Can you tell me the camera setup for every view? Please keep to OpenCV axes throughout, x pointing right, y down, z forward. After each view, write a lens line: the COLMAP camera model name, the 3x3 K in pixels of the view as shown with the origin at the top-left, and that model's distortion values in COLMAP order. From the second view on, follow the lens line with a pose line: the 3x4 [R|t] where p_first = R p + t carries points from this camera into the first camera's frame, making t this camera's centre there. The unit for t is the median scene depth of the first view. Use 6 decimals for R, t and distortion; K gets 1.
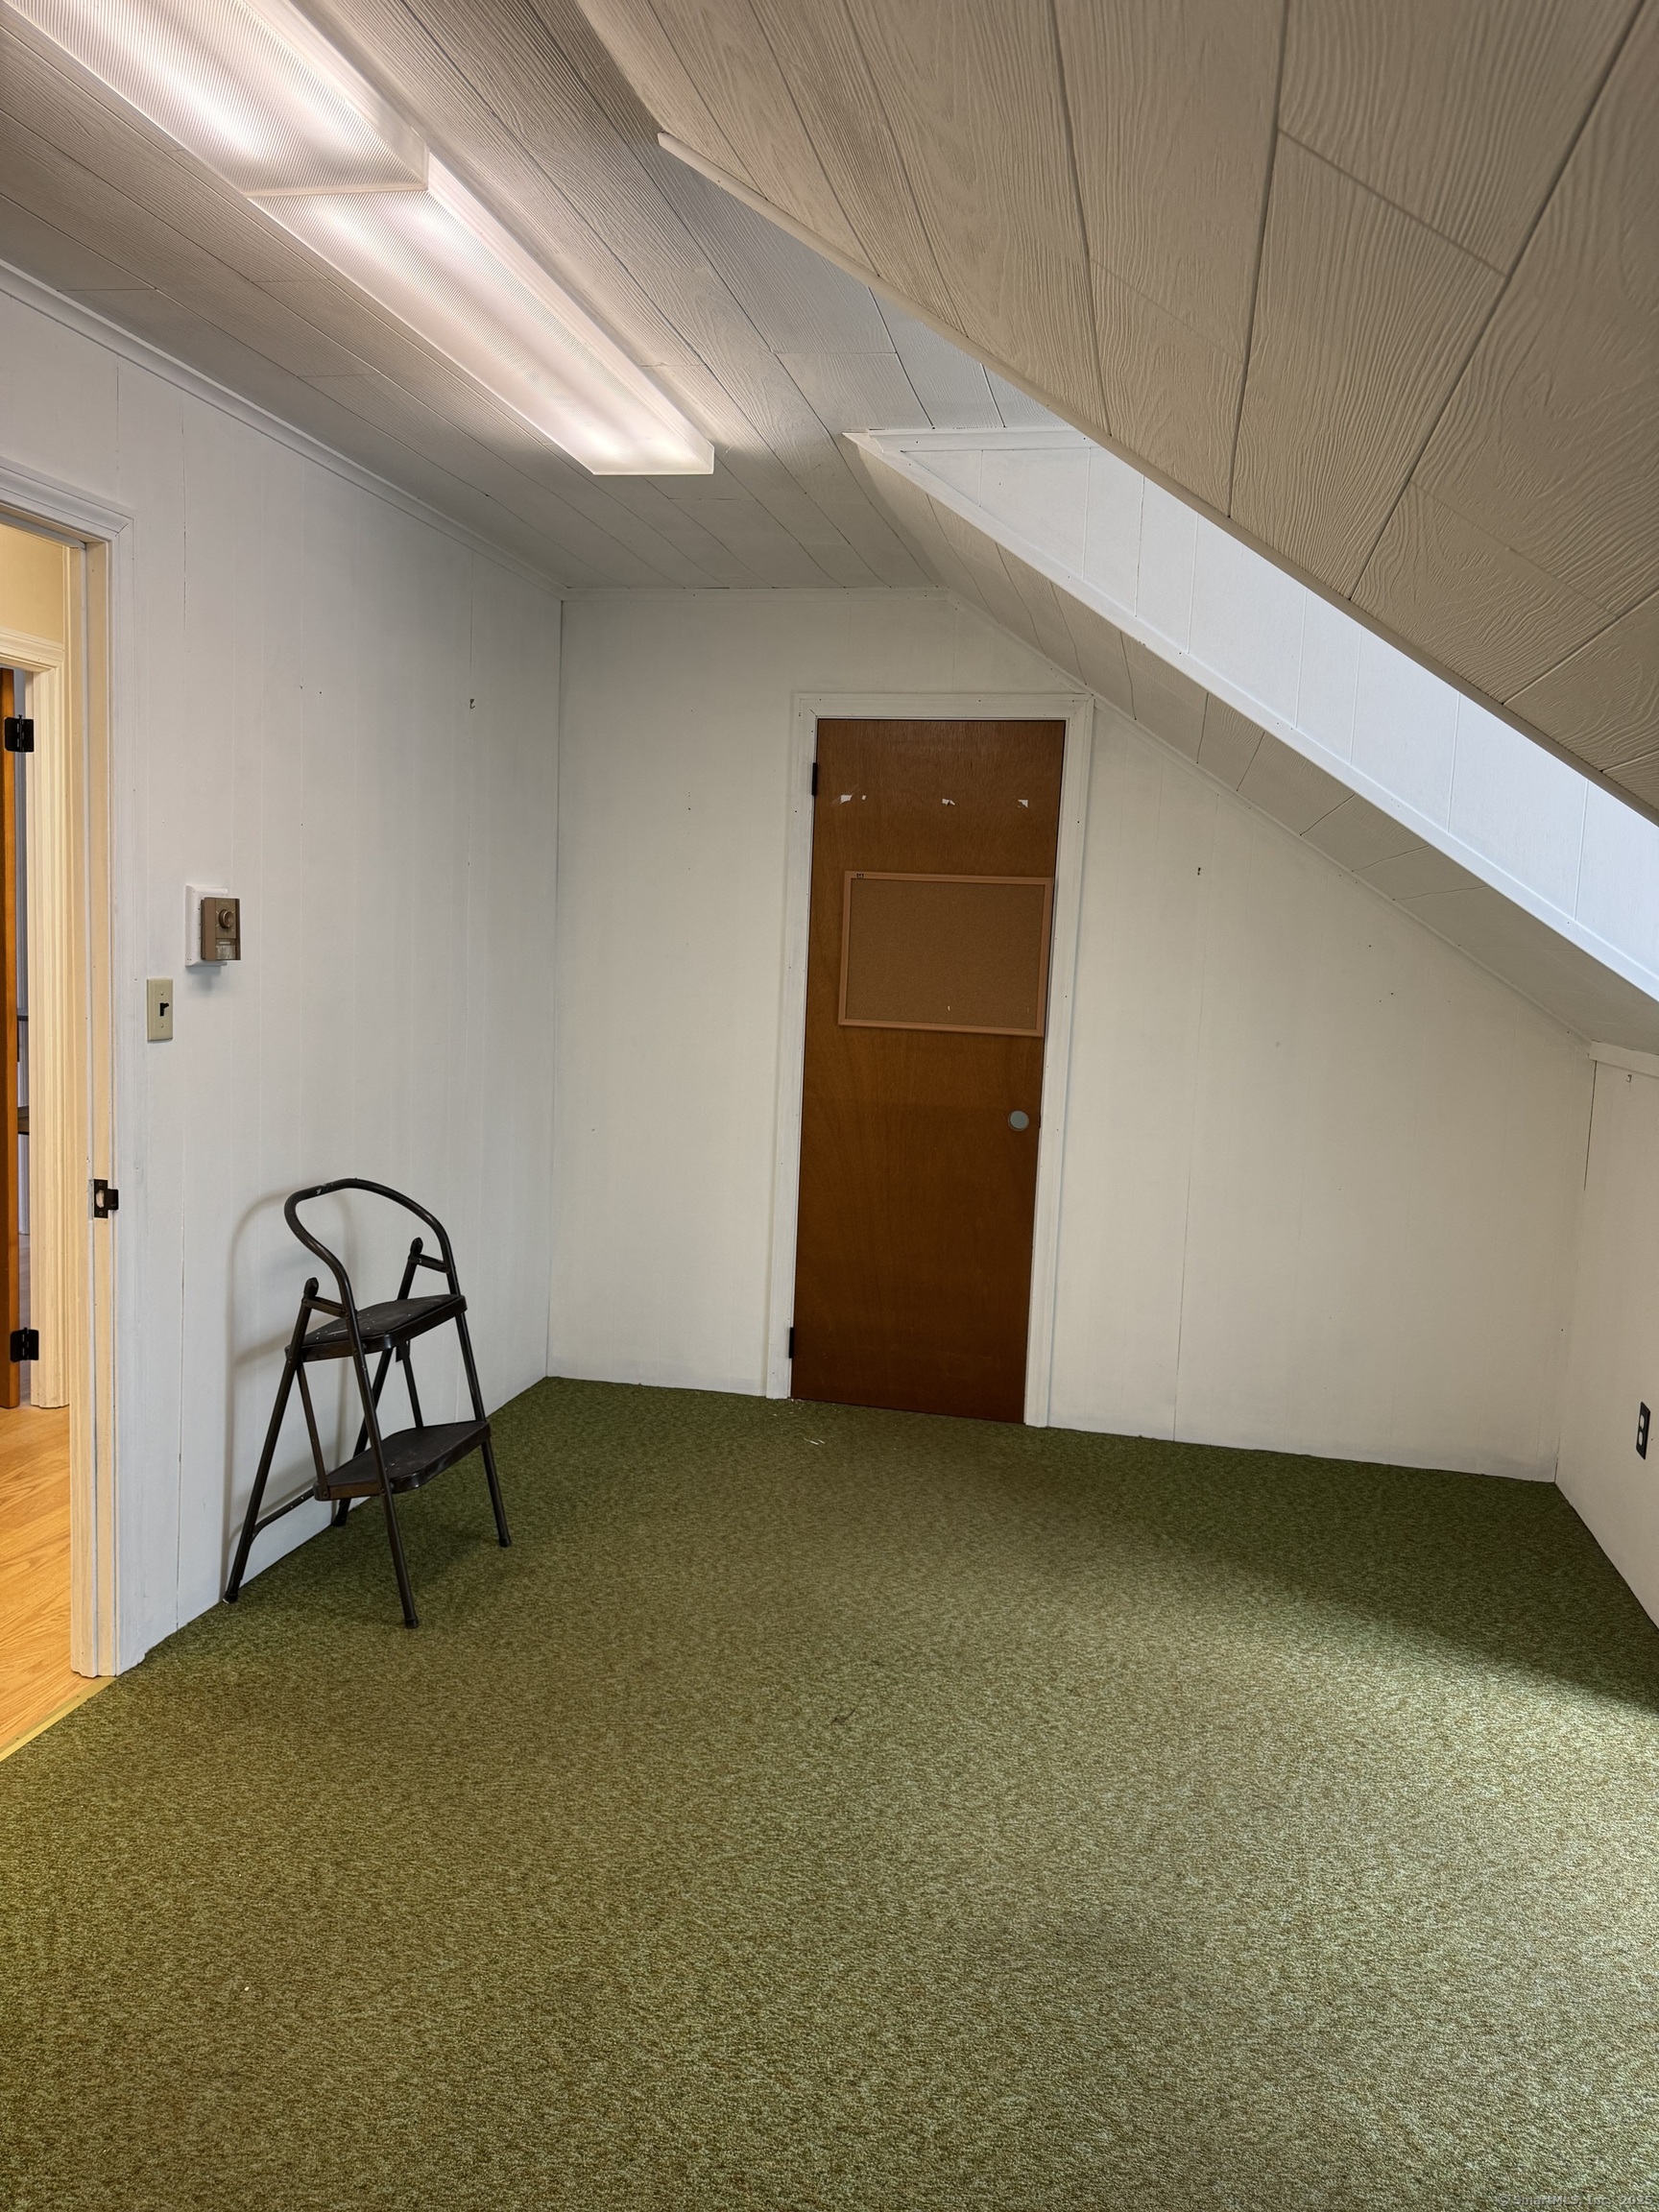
lens RADIAL K [[1567.6, 0, 829.4], [0, 1567.6, 1103.0], [0, 0, 1]] dist [0.027679, -0.029950]
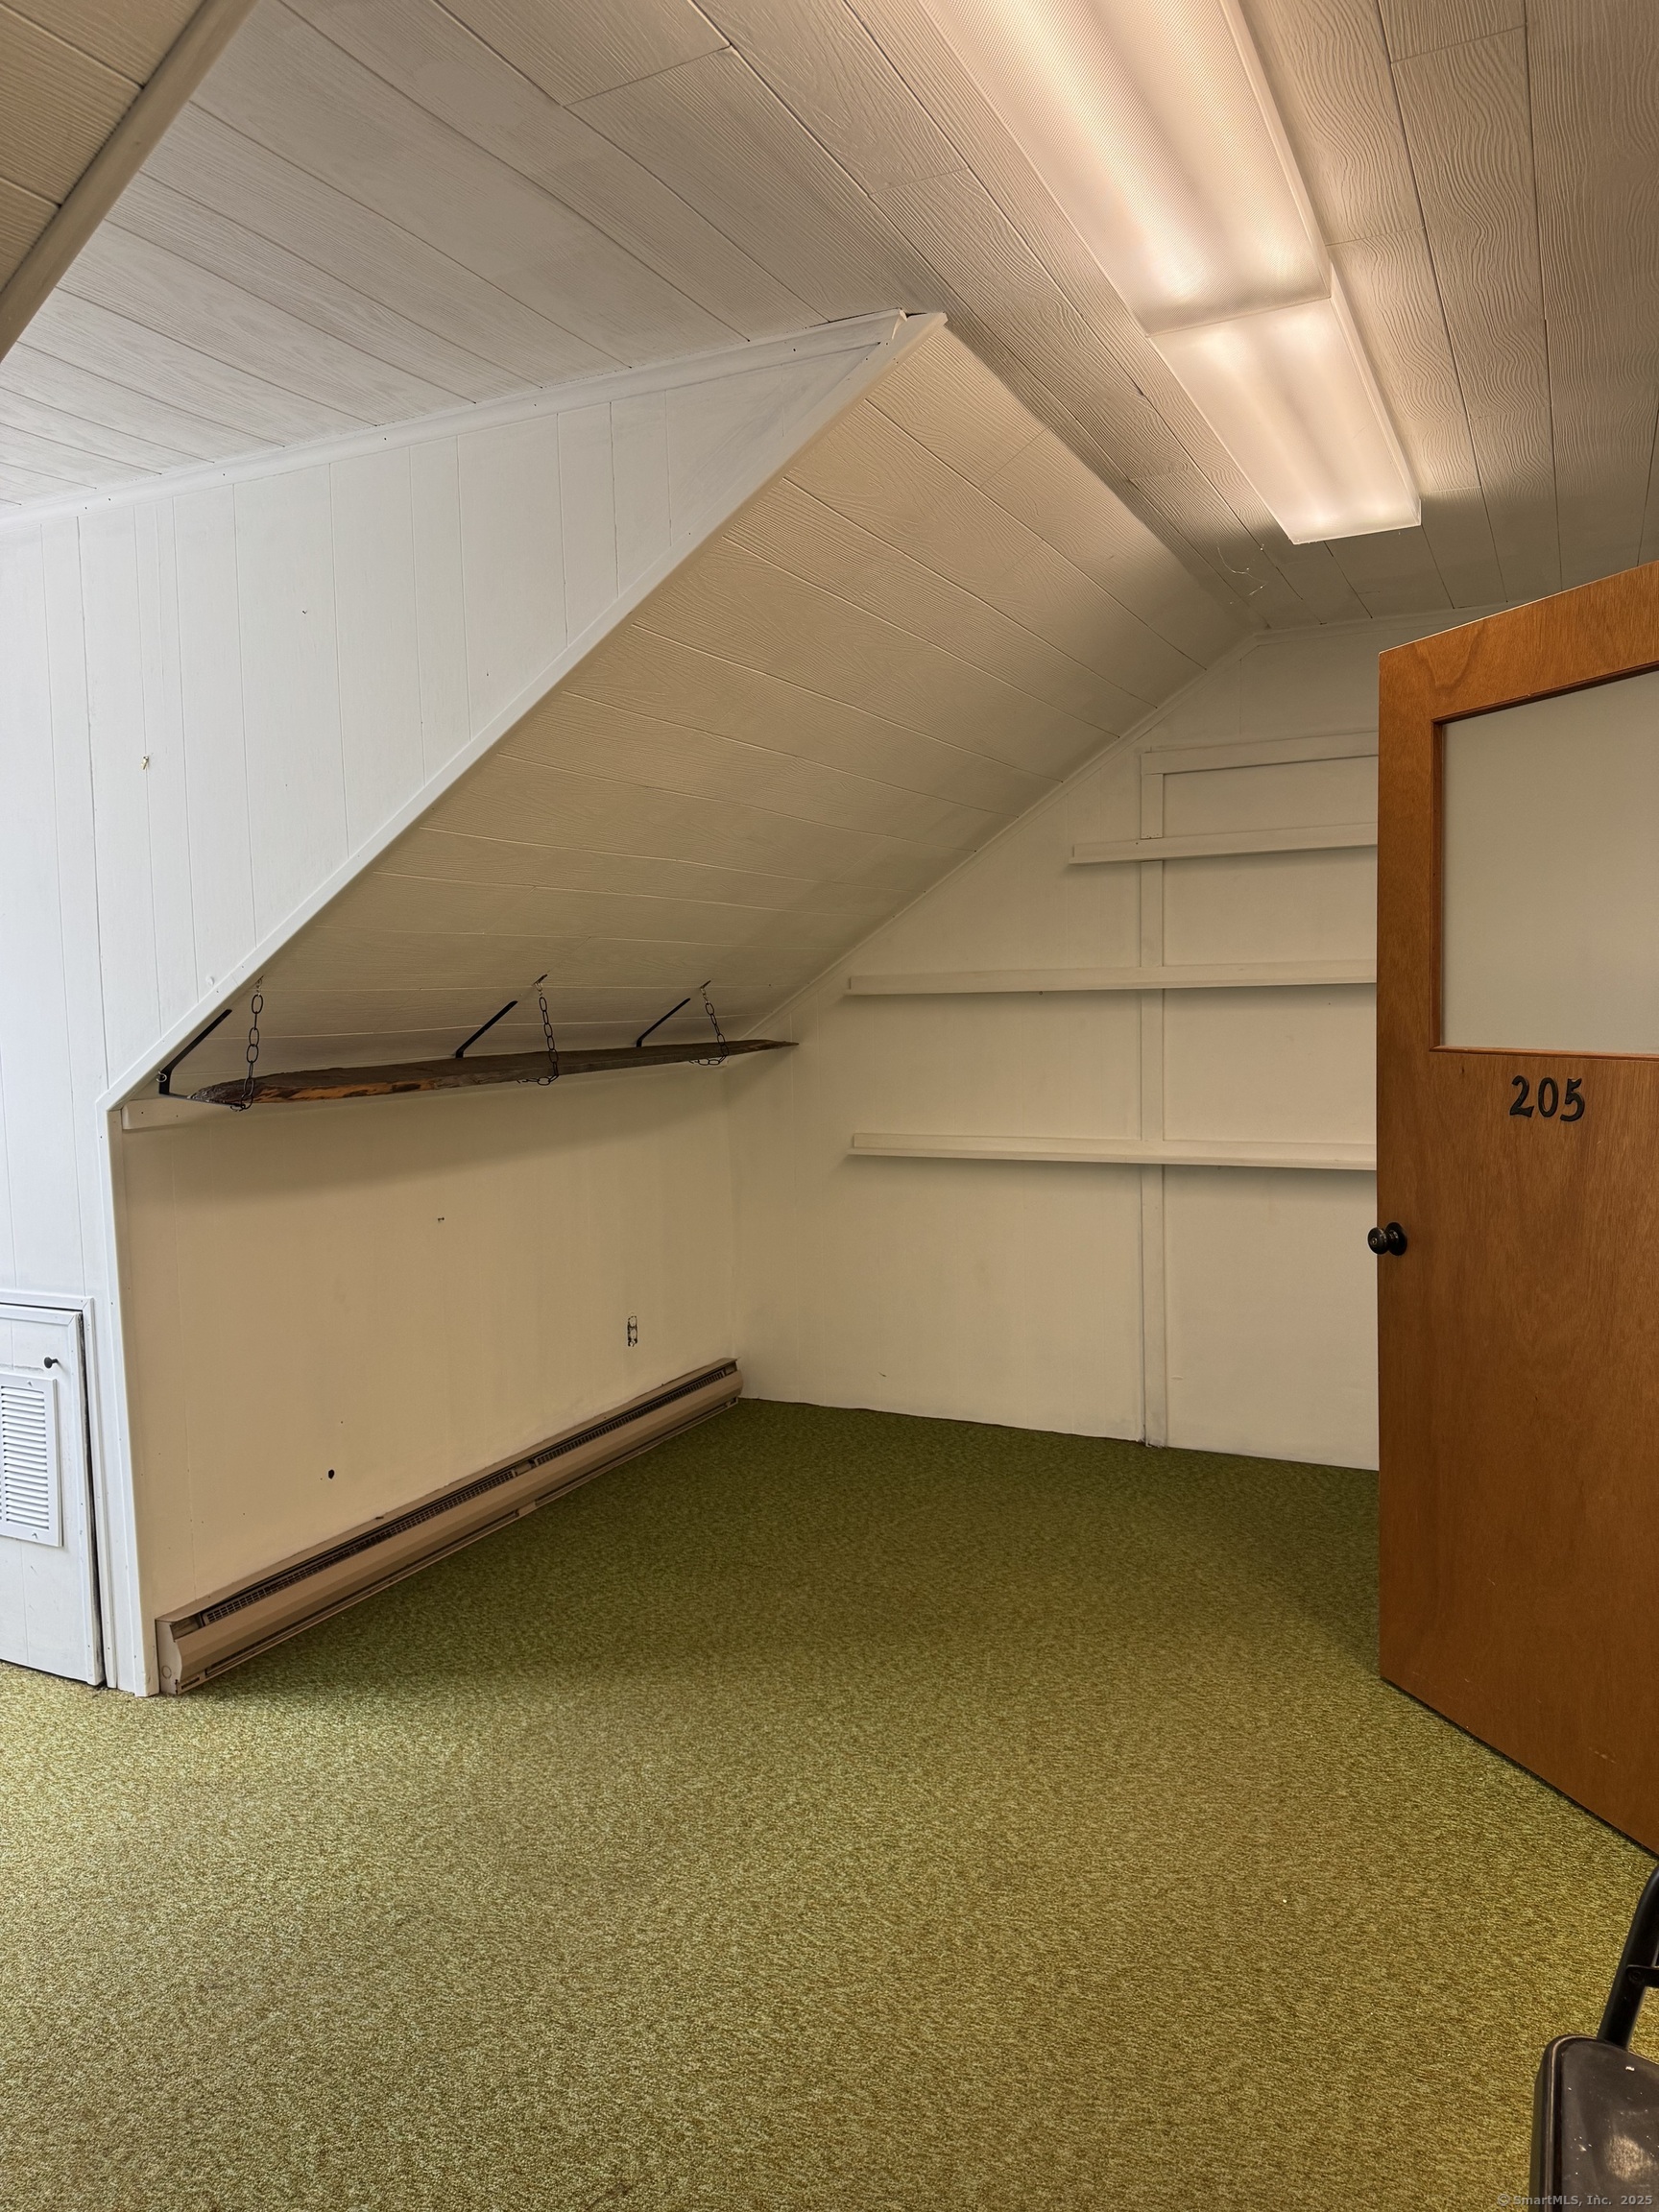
lens RADIAL K [[1567.6, 0, 824.3], [0, 1567.6, 1102.5], [0, 0, 1]] dist [0.027679, -0.029950]
pose [[-0.973065, -0.035357, 0.227802, -0.252487], [0.007566, 0.982738, 0.184849, -0.204547], [-0.230406, 0.181593, -0.956001, 1.846881]]
